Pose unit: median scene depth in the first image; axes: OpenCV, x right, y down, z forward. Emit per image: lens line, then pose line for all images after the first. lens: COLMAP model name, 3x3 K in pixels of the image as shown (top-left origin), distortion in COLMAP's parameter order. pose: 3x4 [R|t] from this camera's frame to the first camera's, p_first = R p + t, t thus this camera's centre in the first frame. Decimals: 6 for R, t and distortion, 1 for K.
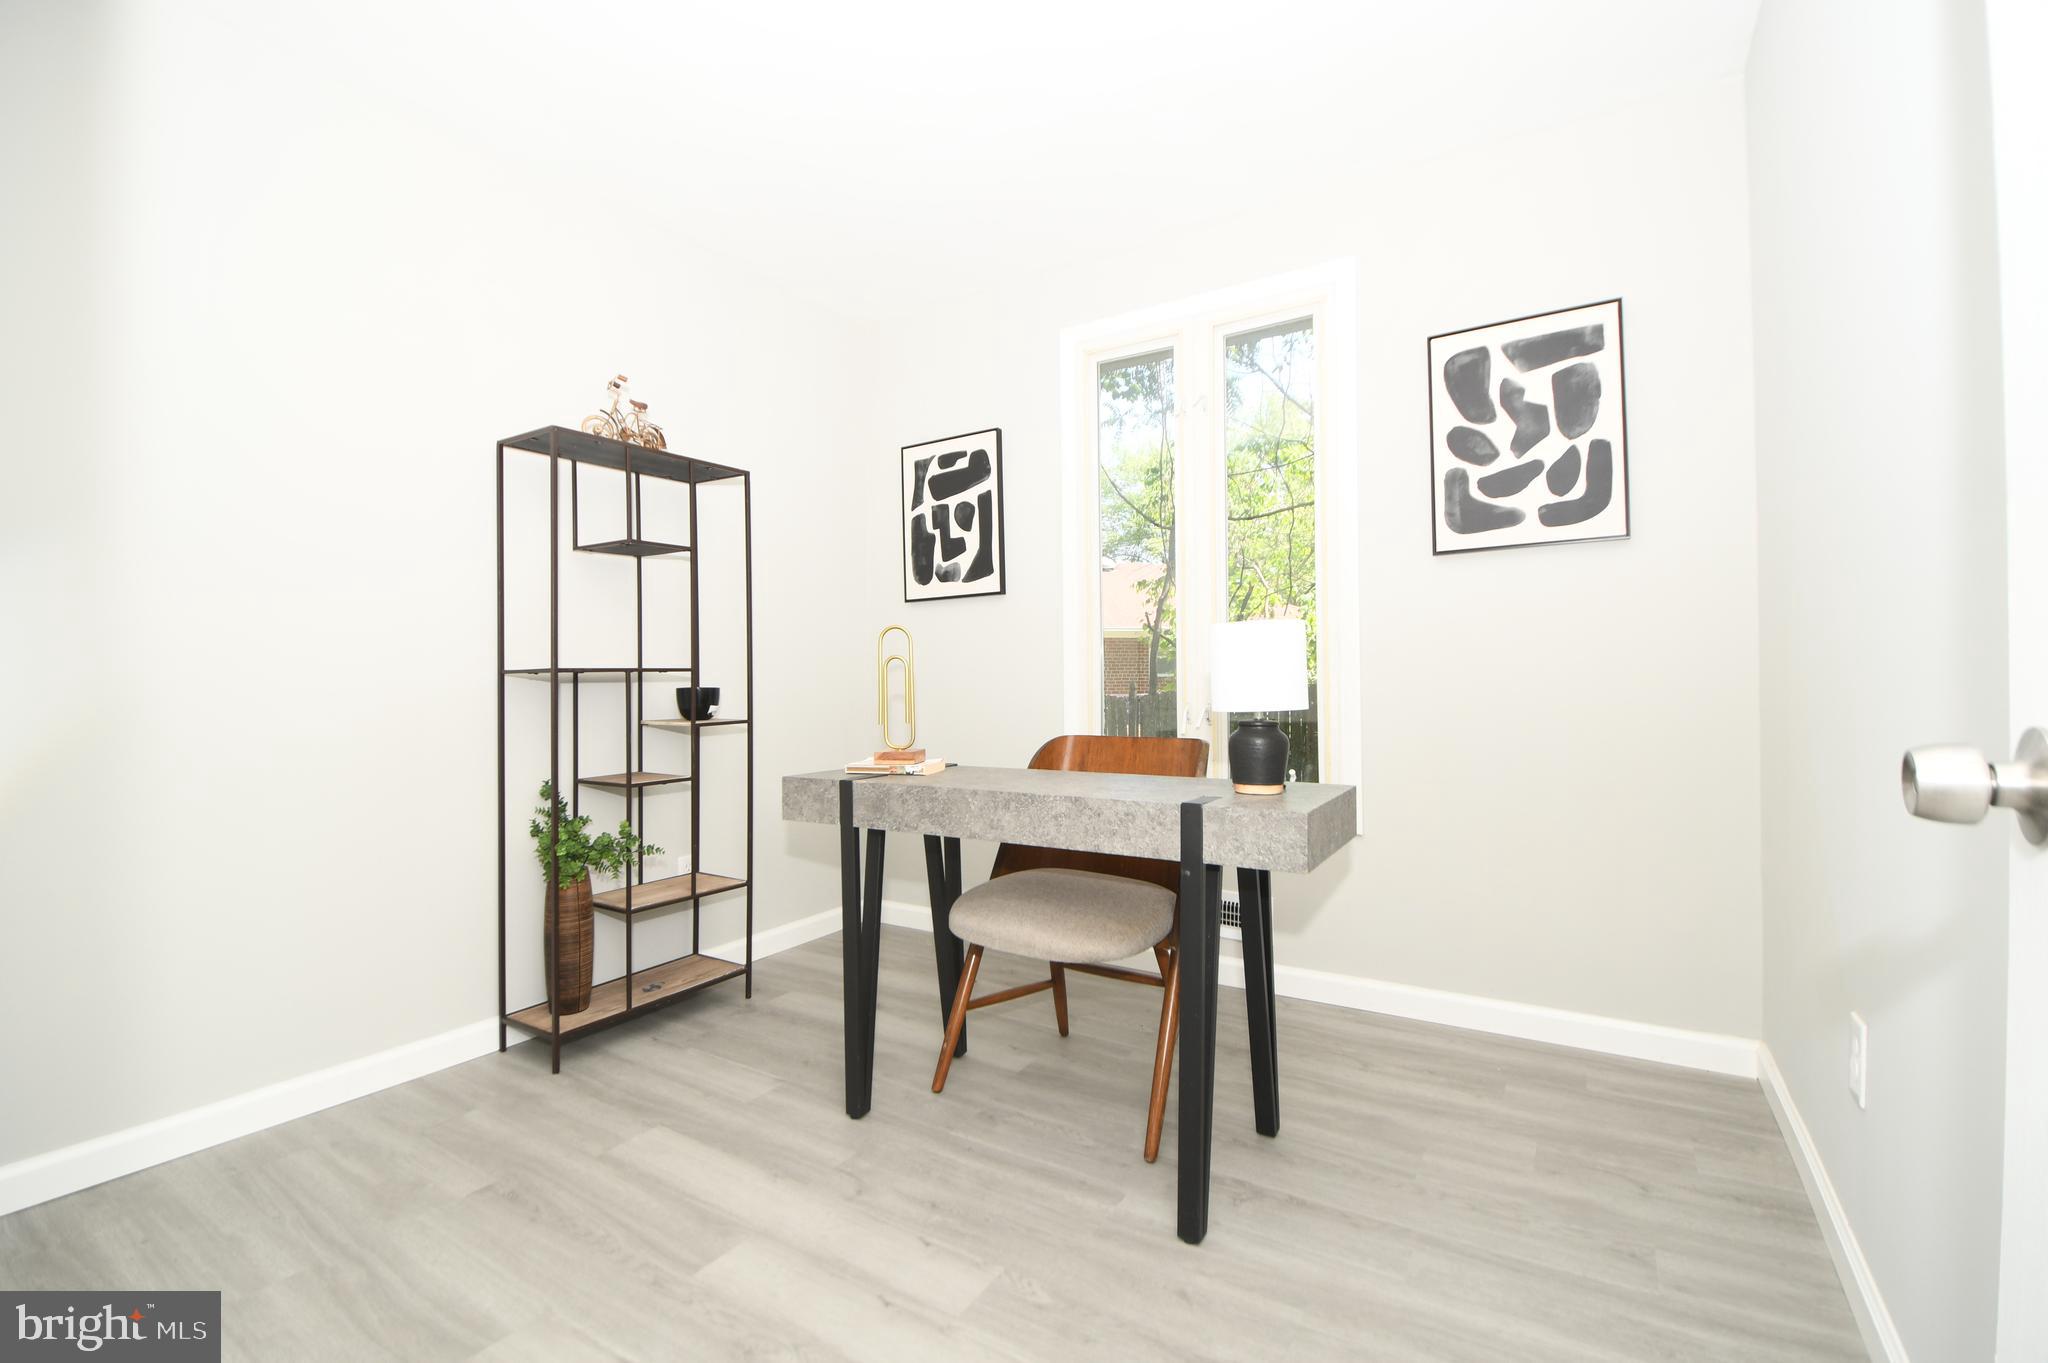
lens RADIAL K [[897.0, 0, 1019.5], [0, 897.0, 674.9], [0, 0, 1]] dist [0.006721, -0.017951]
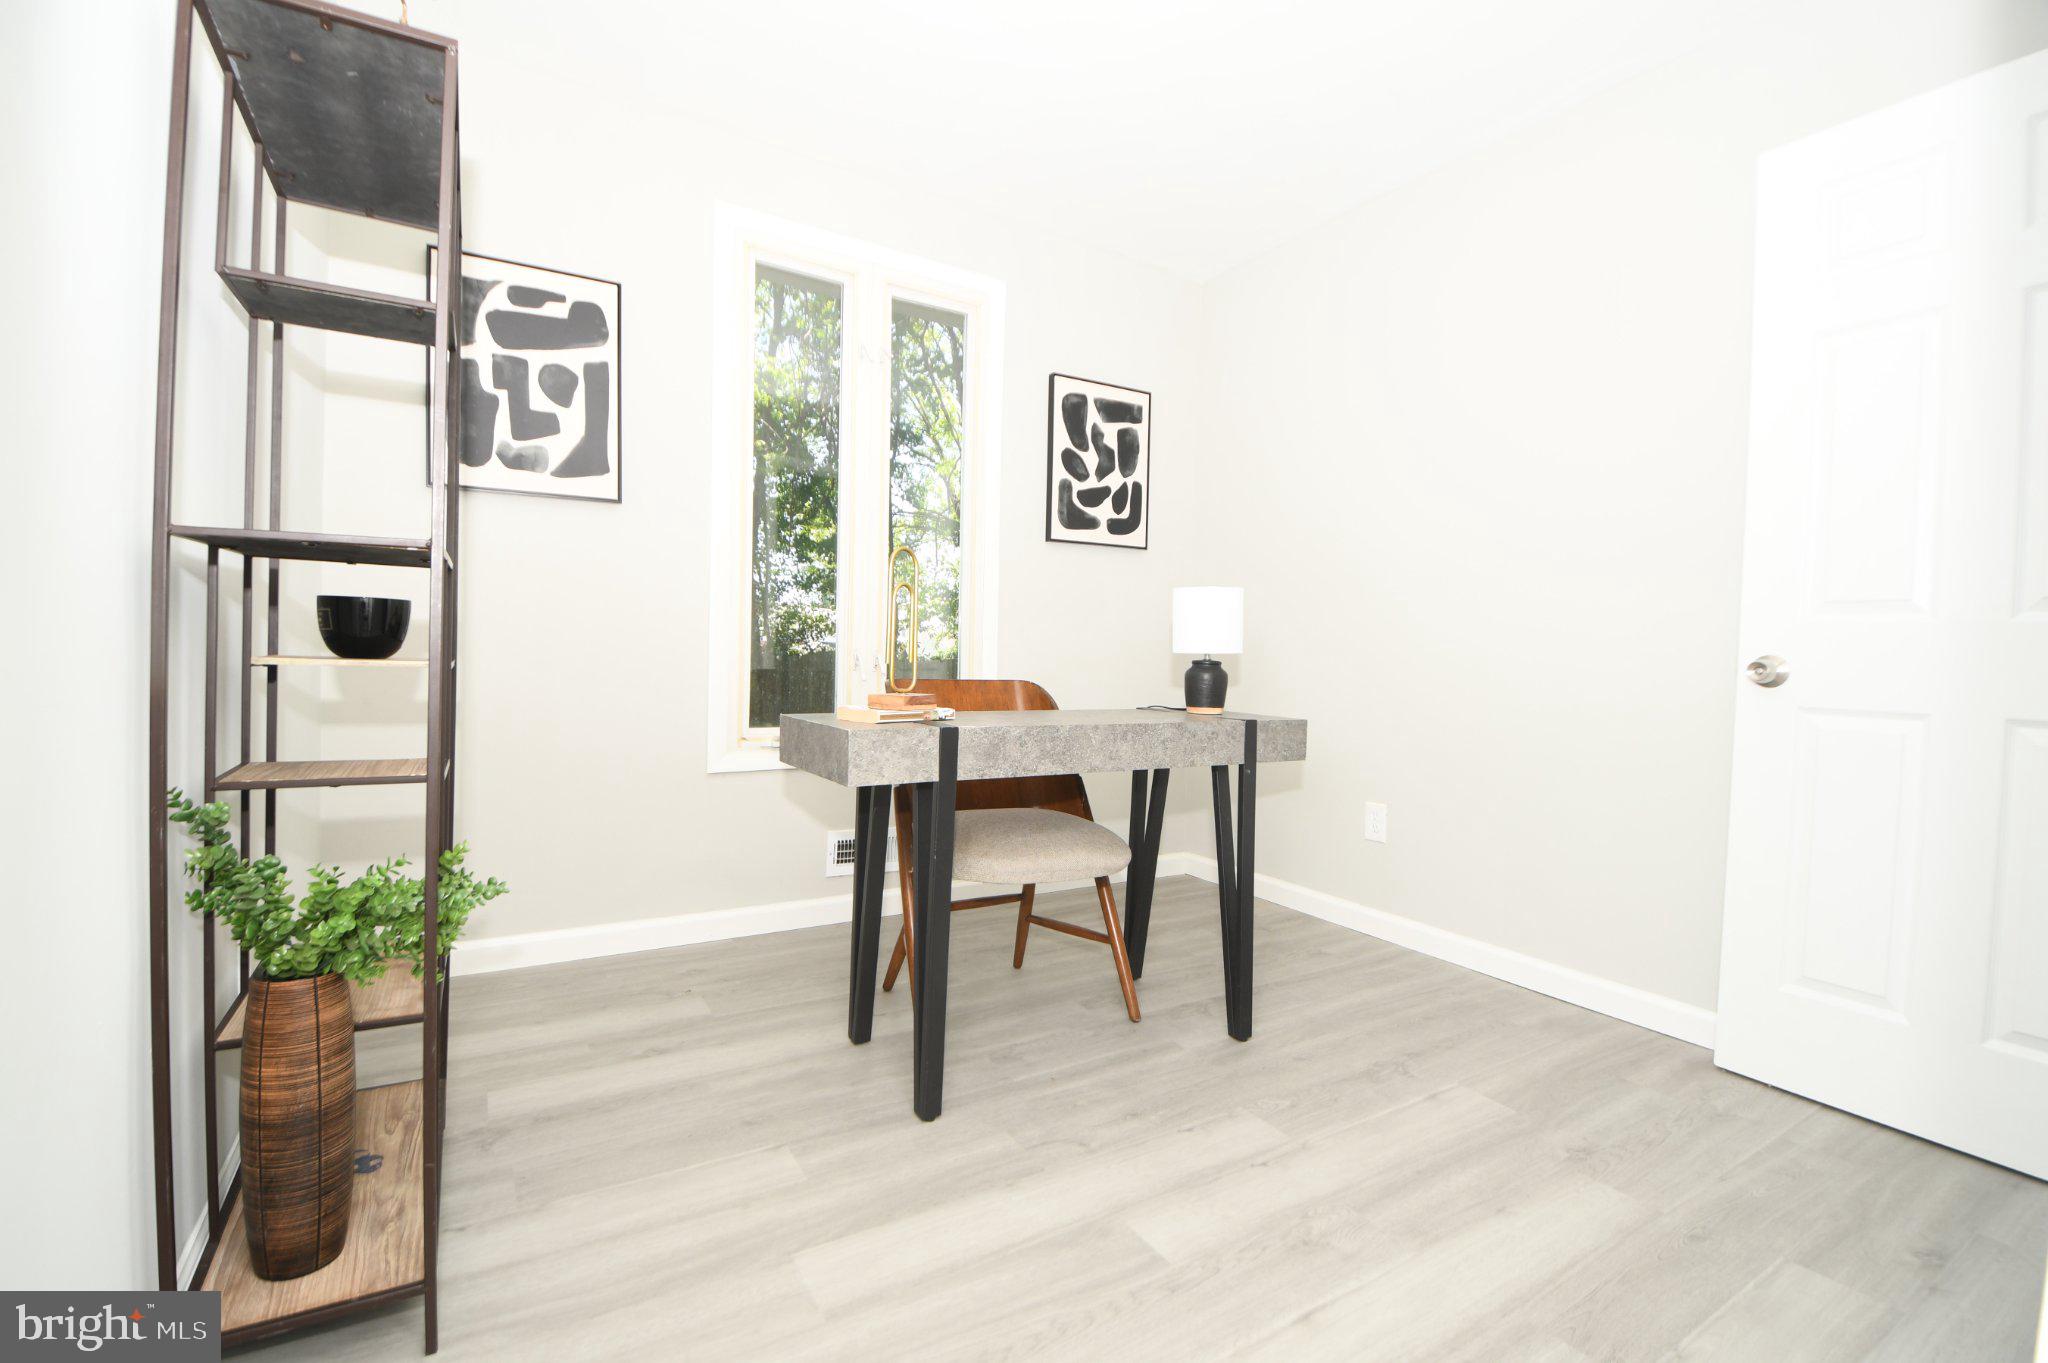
lens RADIAL K [[897.0, 0, 1027.0], [0, 897.0, 676.1], [0, 0, 1]] dist [0.006721, -0.017951]
pose [[0.435654, -0.001236, 0.900113, -0.774608], [-0.037597, 0.999101, 0.019569, 0.041567], [-0.899329, -0.042367, 0.435216, 0.474011]]
